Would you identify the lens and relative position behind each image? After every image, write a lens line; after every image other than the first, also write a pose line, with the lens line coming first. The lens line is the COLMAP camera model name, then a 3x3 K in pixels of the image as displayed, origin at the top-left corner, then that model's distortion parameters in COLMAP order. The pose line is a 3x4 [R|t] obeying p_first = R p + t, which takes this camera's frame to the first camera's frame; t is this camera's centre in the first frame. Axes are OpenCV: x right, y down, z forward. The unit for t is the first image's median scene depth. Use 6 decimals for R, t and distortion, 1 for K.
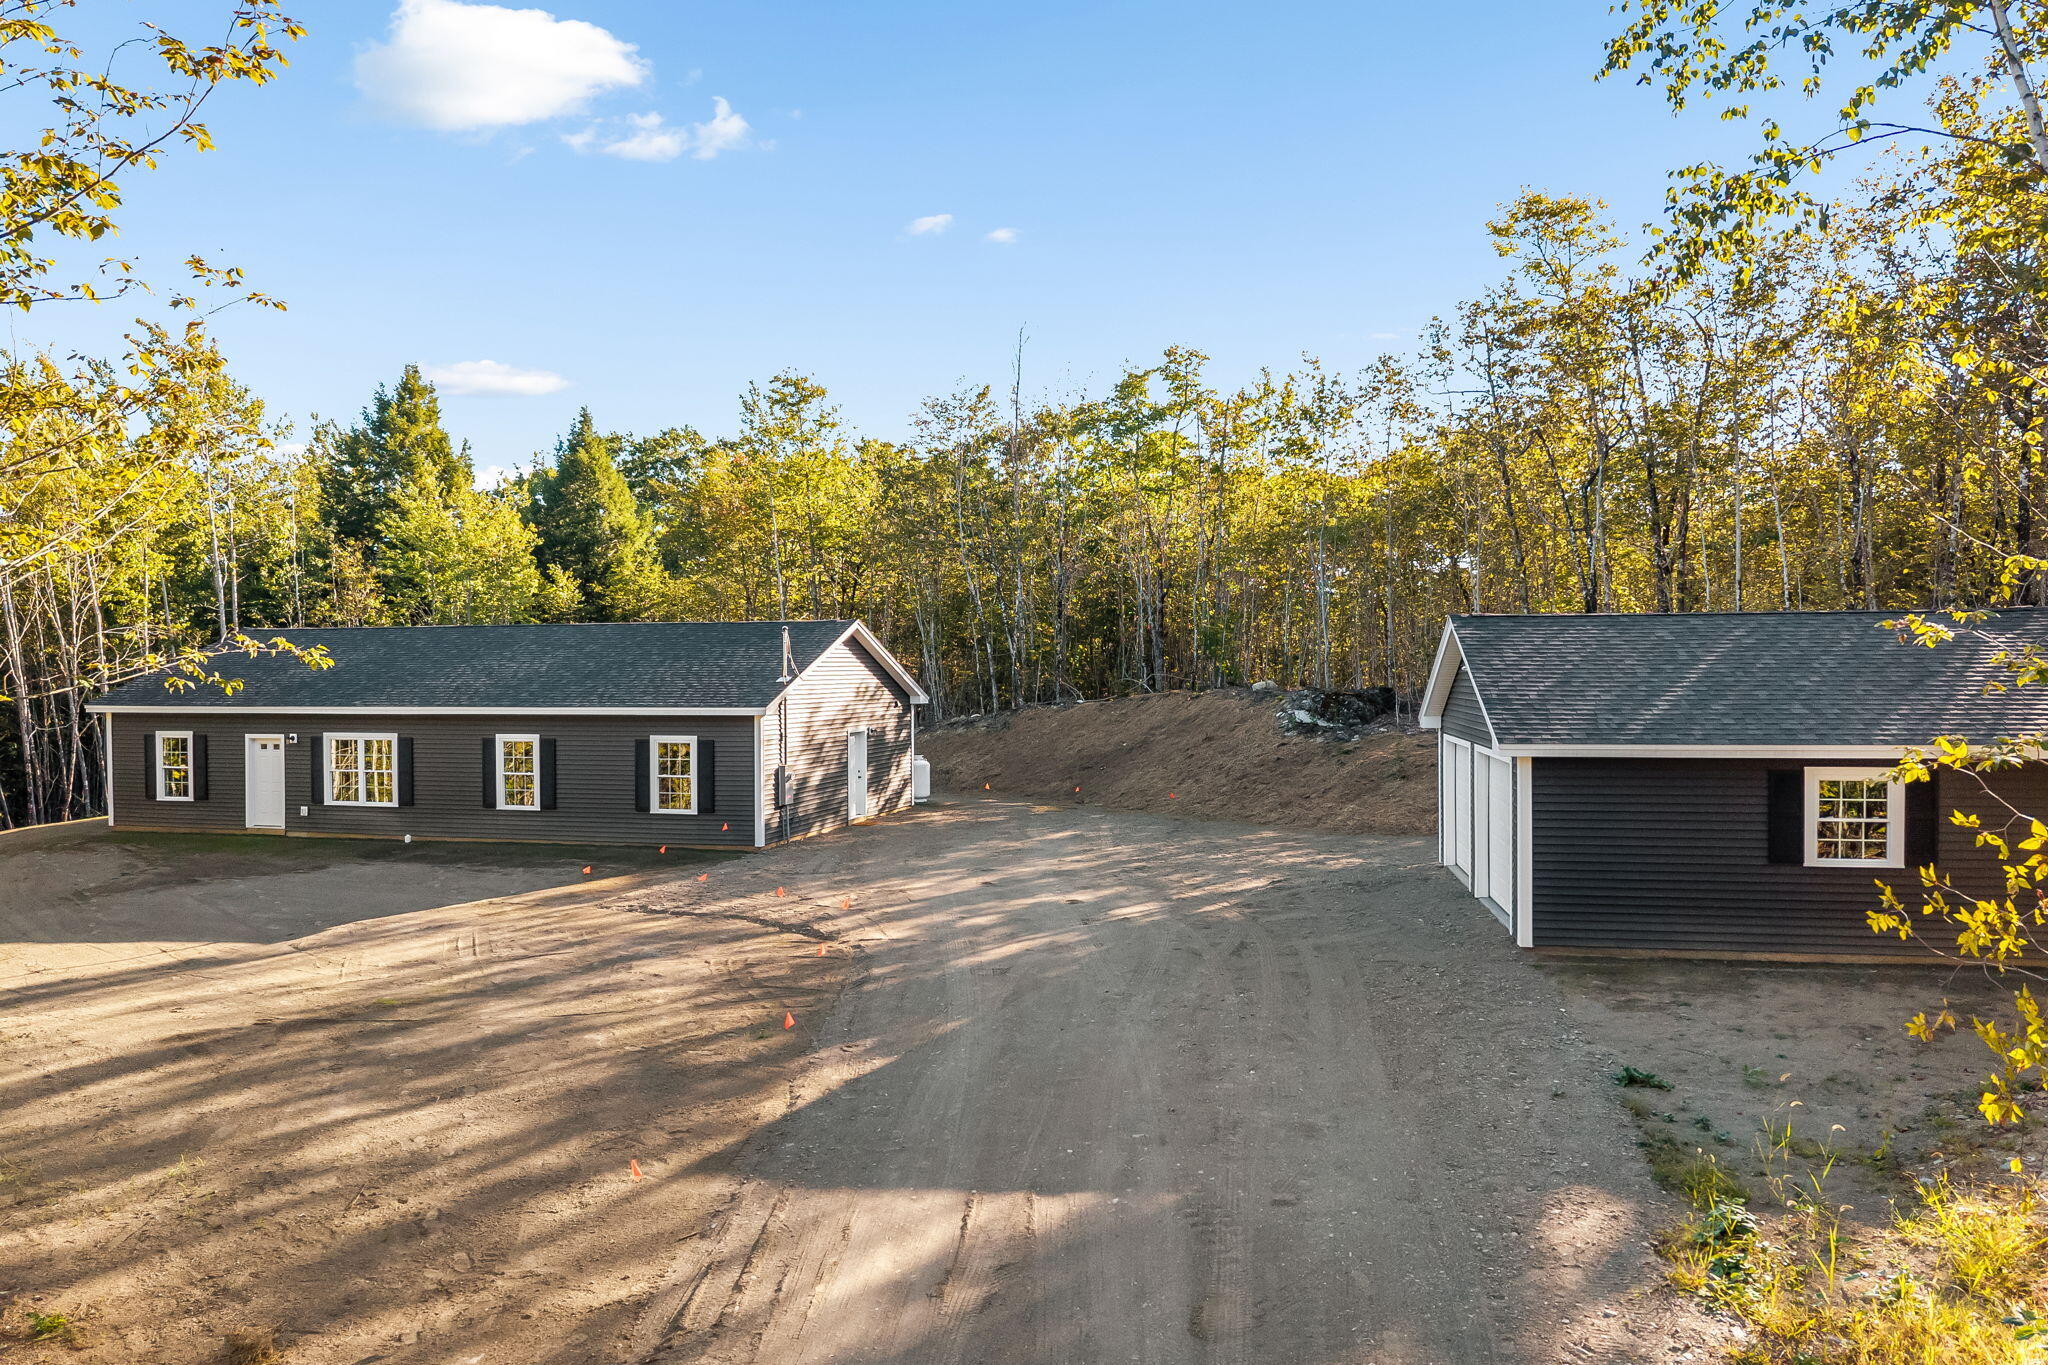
lens RADIAL K [[1379.3, 0, 1028.8], [0, 1379.3, 740.0], [0, 0, 1]] dist [0.007288, -0.000502]
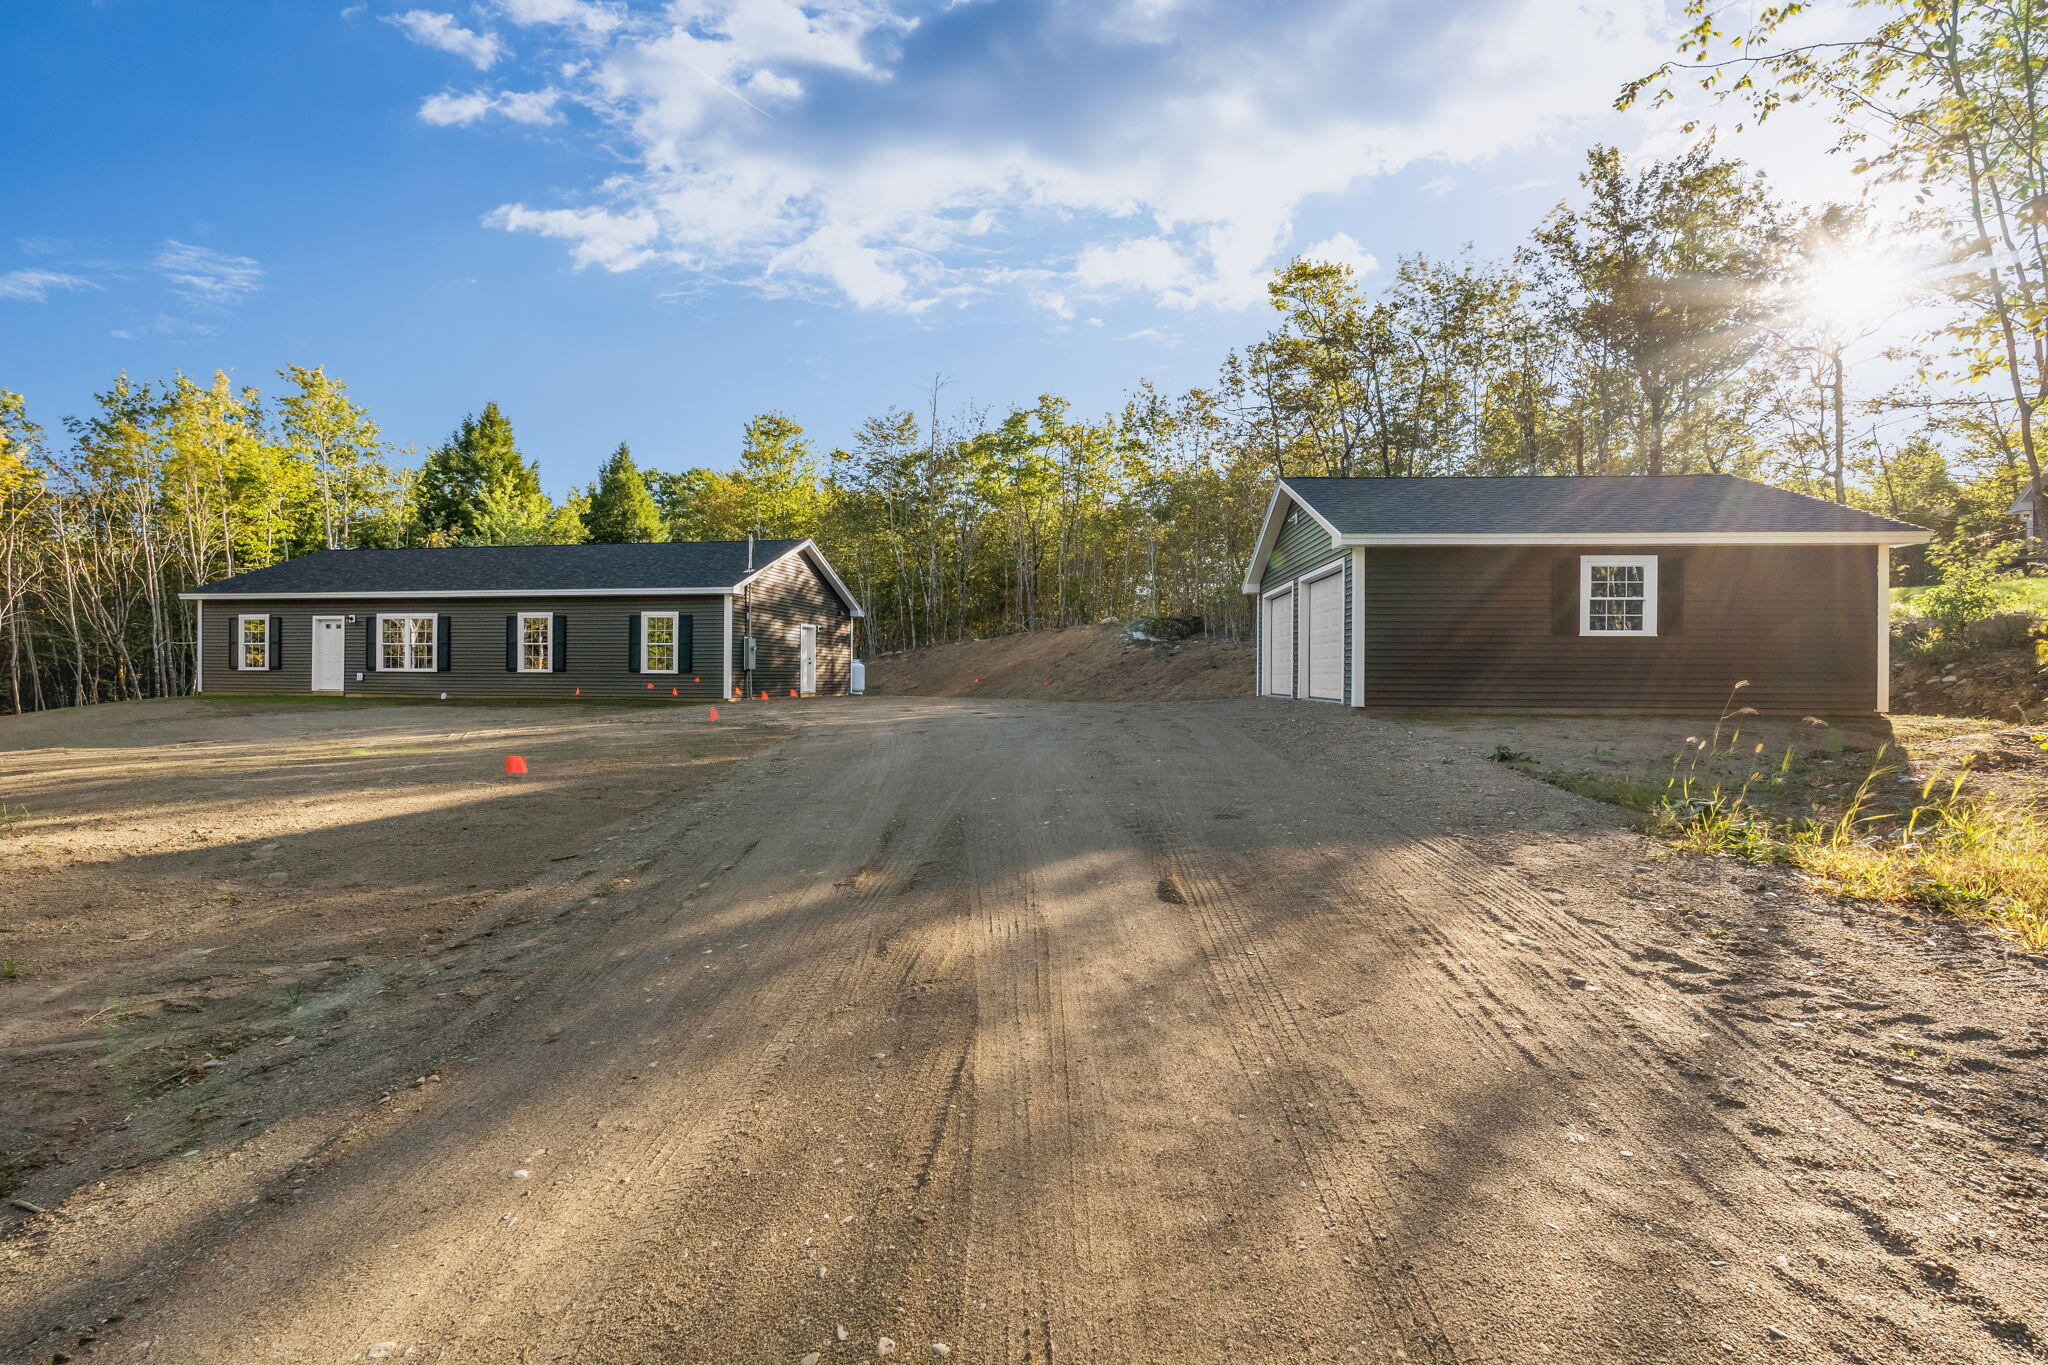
lens RADIAL K [[904.4, 0, 1031.1], [0, 904.4, 686.6], [0, 0, 1]] dist [-0.011608, 0.000522]
pose [[0.994461, 0.014980, 0.104035, -0.003161], [-0.010074, 0.998819, -0.047526, 0.075864], [-0.104624, 0.046214, 0.993438, 0.105193]]
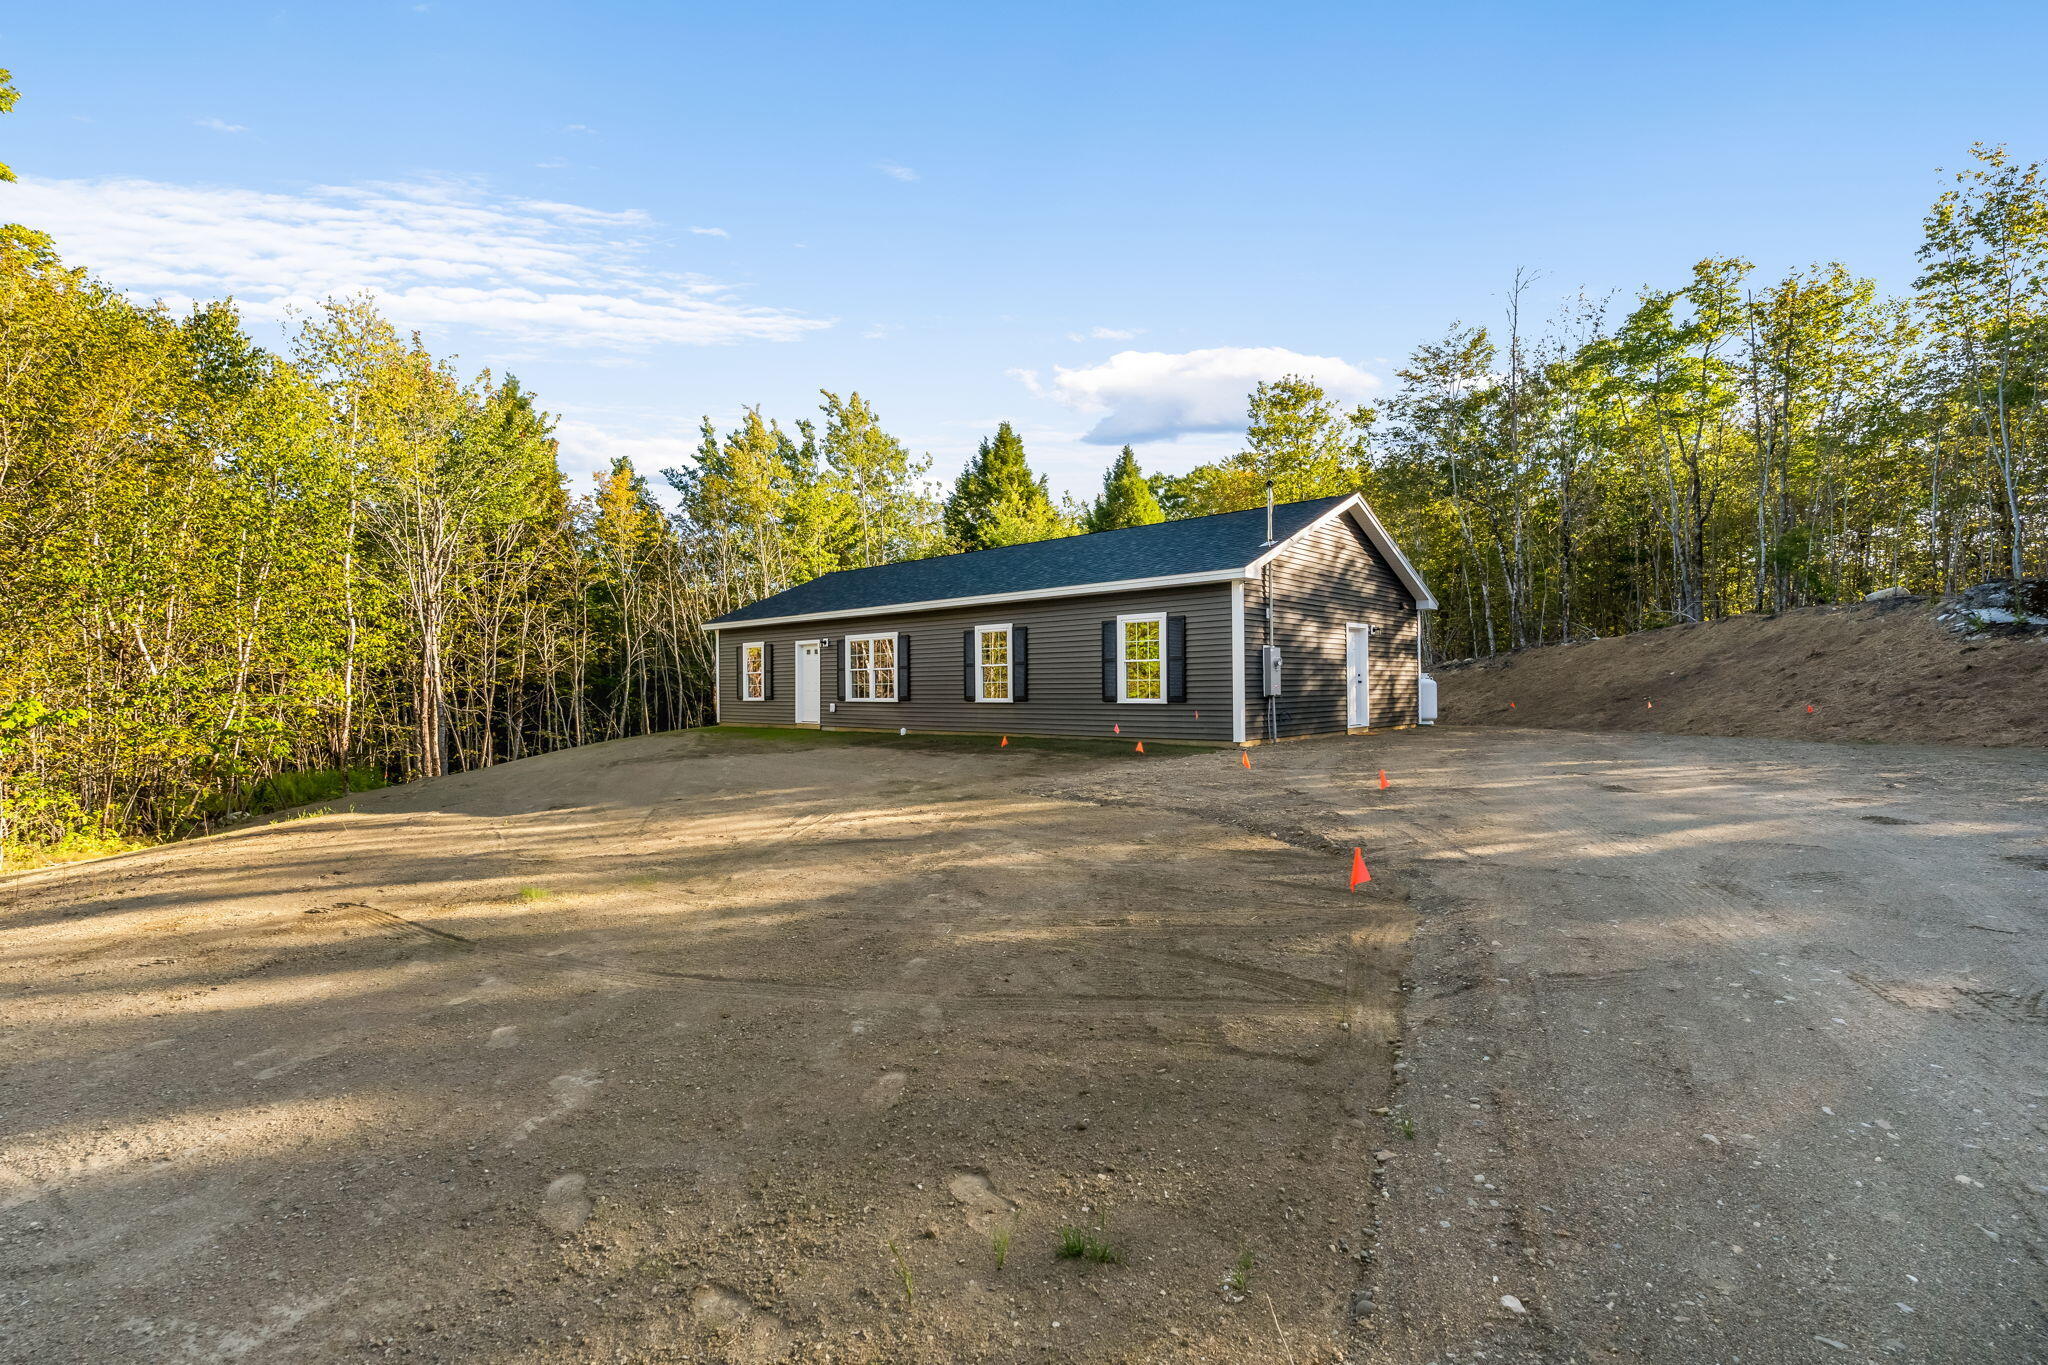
lens RADIAL K [[904.4, 0, 1031.1], [0, 904.4, 686.6], [0, 0, 1]] dist [-0.011608, 0.000522]
pose [[0.902399, 0.002437, -0.430895, -0.054962], [-0.026027, 0.998466, -0.048861, 0.053692], [0.430115, 0.055307, 0.901078, 0.337155]]
